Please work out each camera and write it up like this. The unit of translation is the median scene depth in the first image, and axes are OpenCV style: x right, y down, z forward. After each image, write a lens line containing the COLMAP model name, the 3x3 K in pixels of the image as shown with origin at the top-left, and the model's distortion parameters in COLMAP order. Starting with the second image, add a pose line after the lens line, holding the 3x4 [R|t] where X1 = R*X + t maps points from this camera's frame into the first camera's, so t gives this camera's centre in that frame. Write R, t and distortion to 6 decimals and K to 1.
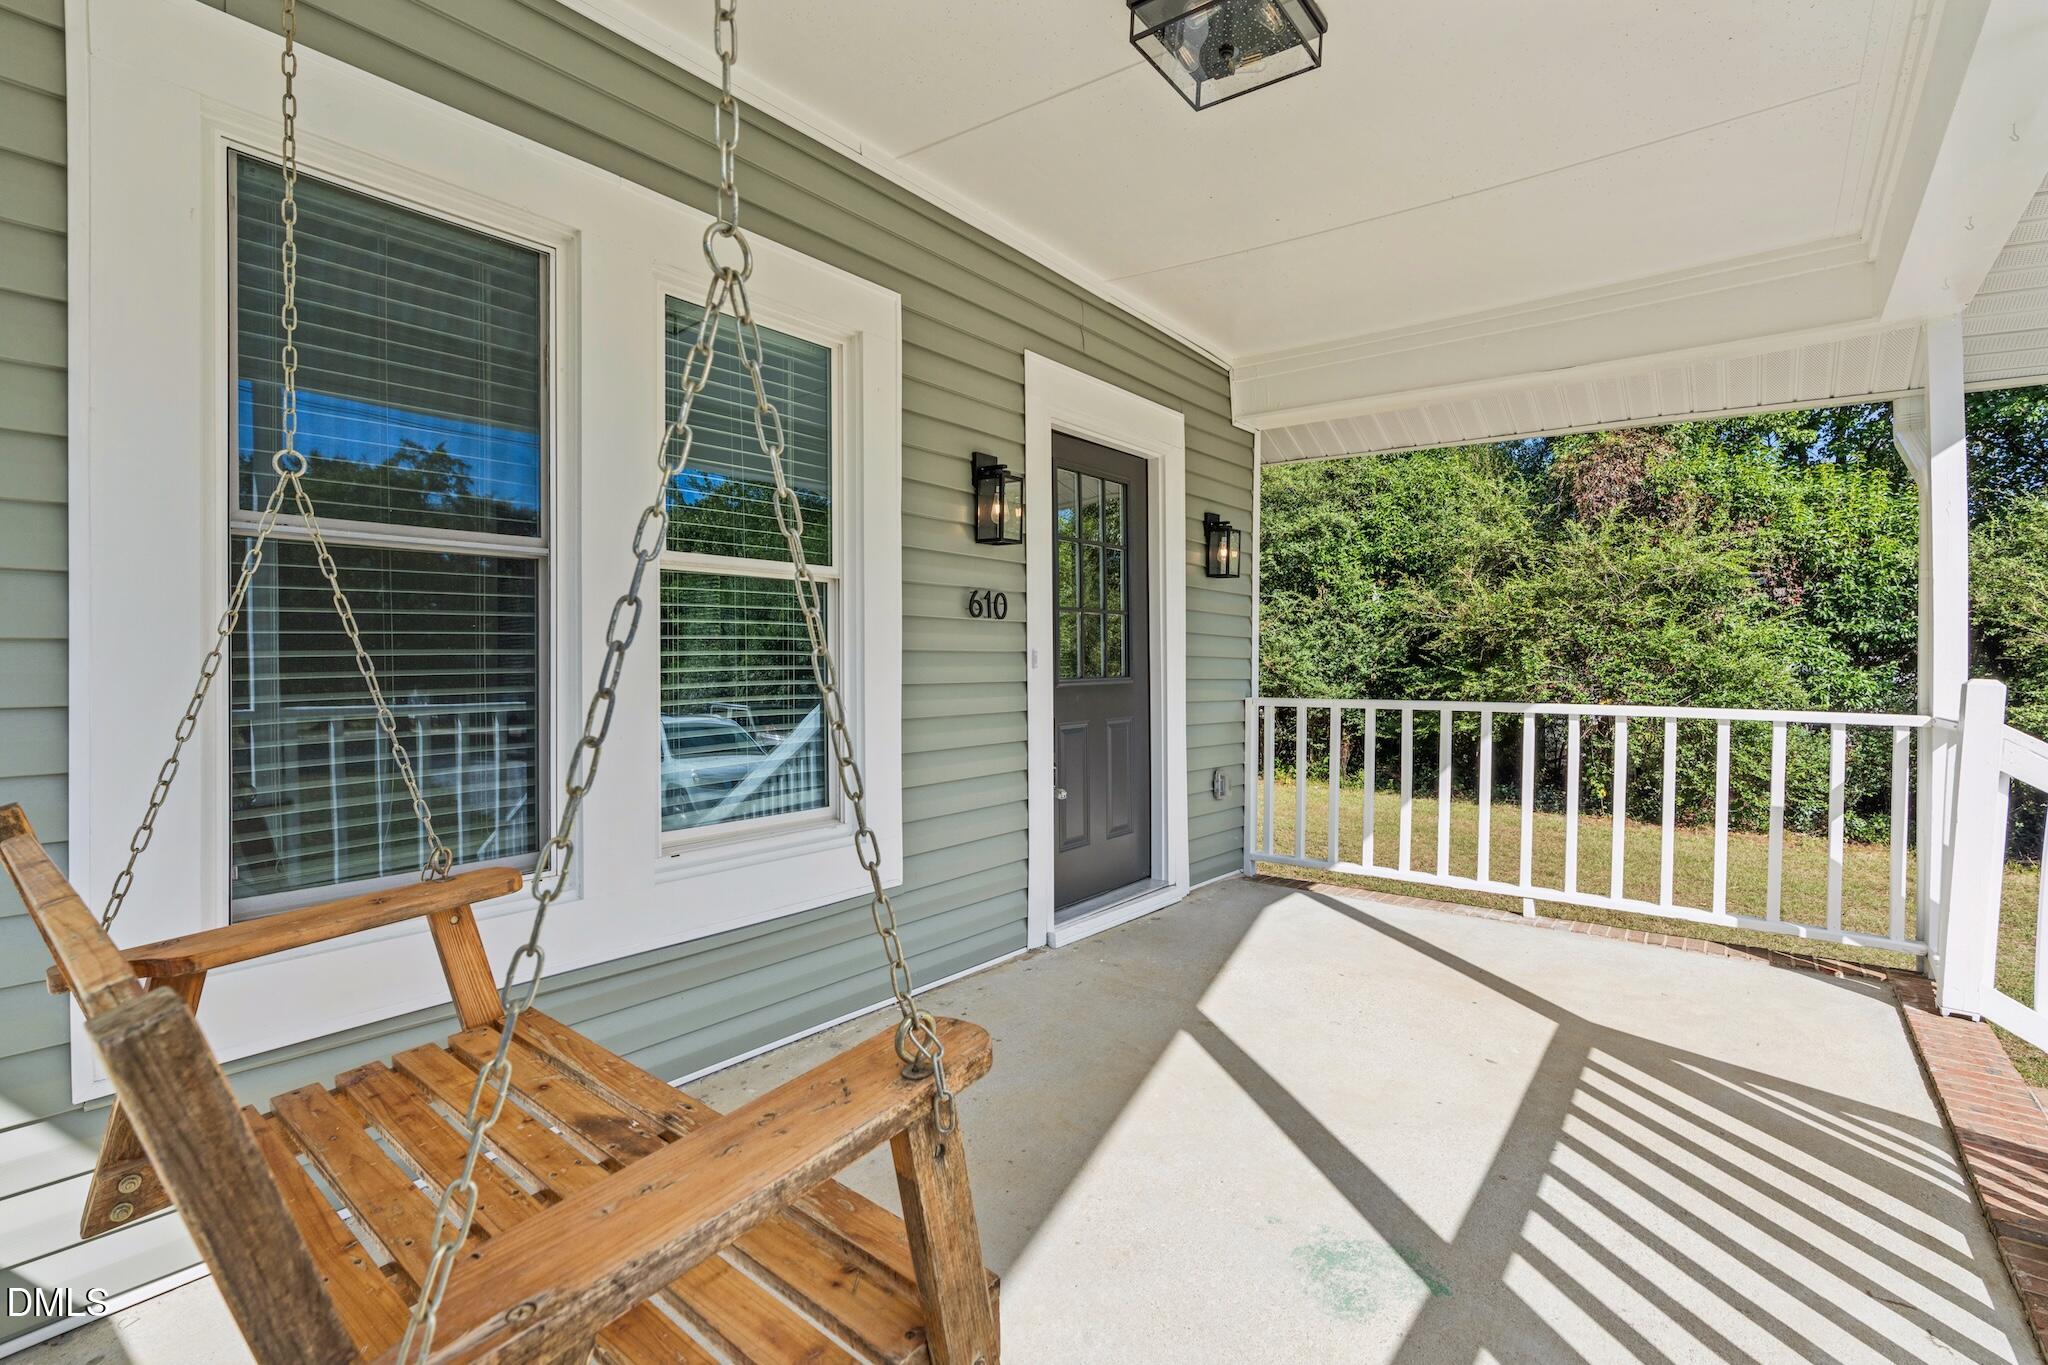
lens RADIAL K [[923.6, 0, 1029.5], [0, 923.6, 667.7], [0, 0, 1]] dist [-0.006719, 0.003386]
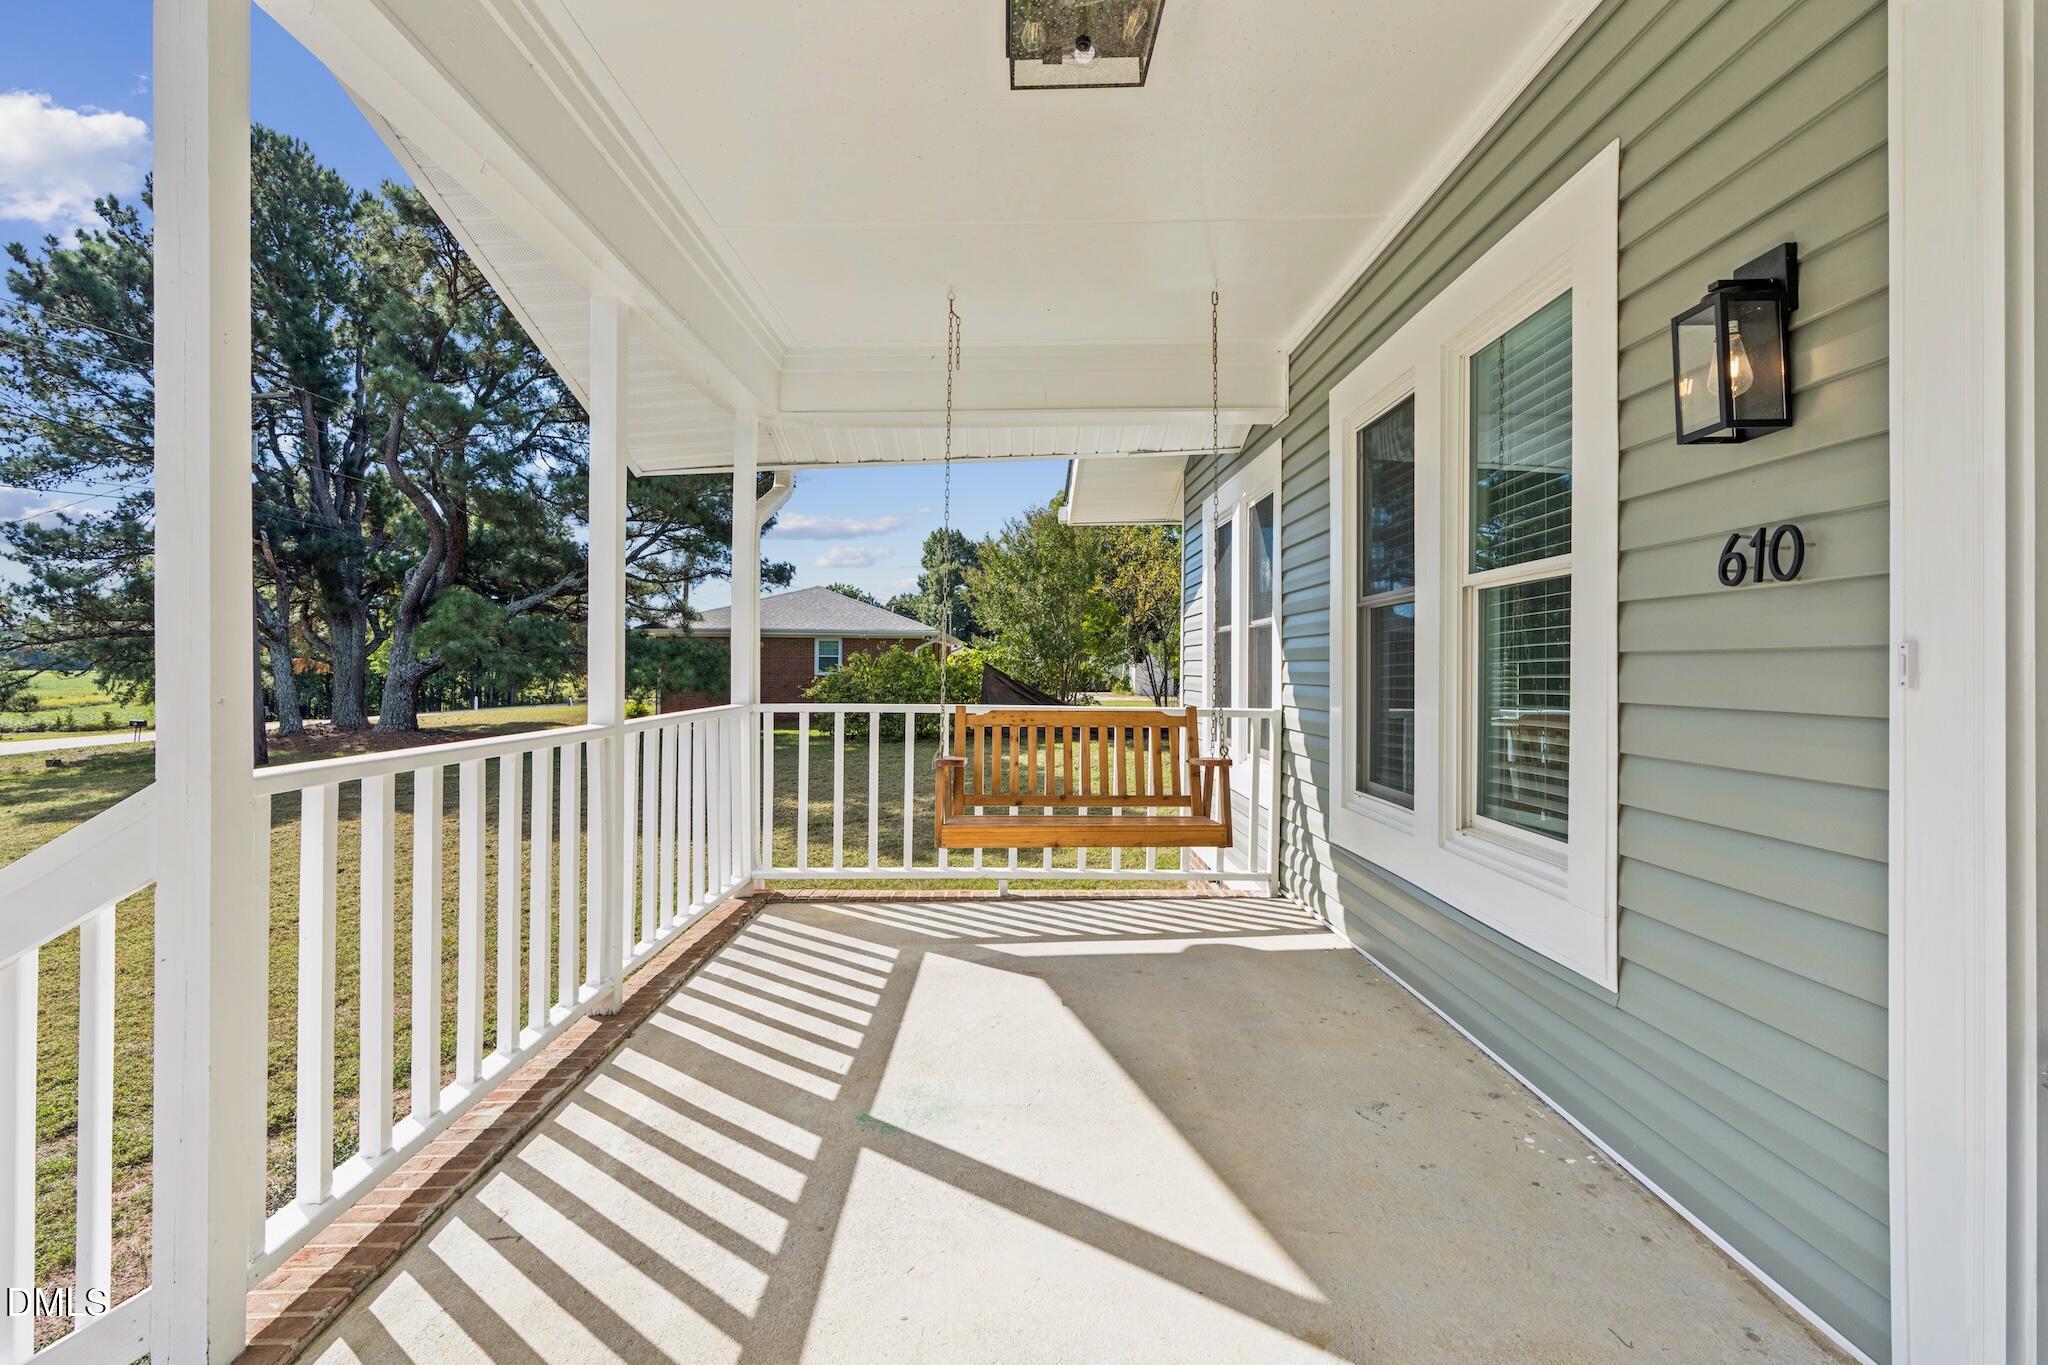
lens RADIAL K [[923.6, 0, 1023.7], [0, 923.6, 669.1], [0, 0, 1]] dist [-0.006719, 0.003386]
pose [[-0.776525, 0.005493, -0.630062, 0.864080], [-0.005396, 0.999867, 0.015368, -0.019333], [0.630063, 0.015333, -0.776392, 1.698356]]
